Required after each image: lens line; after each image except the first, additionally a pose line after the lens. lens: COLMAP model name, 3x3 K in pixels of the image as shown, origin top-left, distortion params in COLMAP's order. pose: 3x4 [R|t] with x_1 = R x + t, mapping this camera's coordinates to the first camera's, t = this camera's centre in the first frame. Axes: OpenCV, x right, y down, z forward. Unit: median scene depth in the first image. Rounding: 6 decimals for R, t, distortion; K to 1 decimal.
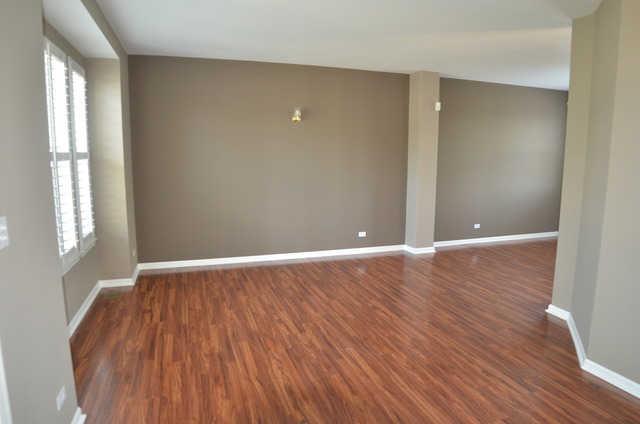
lens RADIAL K [[396.0, 0, 320.0], [0, 396.0, 212.0], [0, 0, 1]] dist [-0.119085, 0.047154]
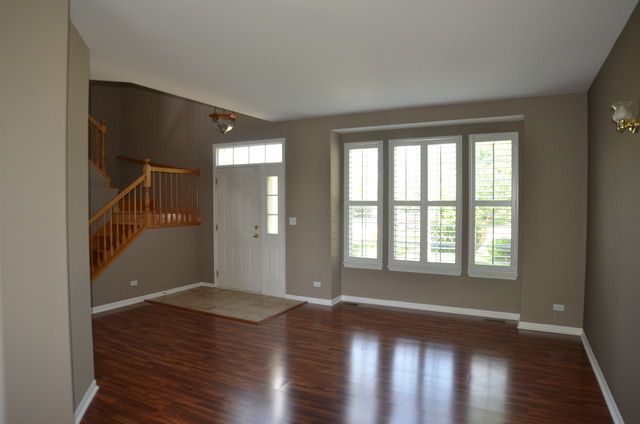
lens RADIAL K [[396.0, 0, 320.0], [0, 396.0, 212.0], [0, 0, 1]] dist [-0.119085, 0.047154]
pose [[-0.723425, 0.008875, -0.690346, 0.895930], [-0.101430, 0.987701, 0.118989, -0.277321], [0.682912, 0.156101, -0.713627, 1.967002]]
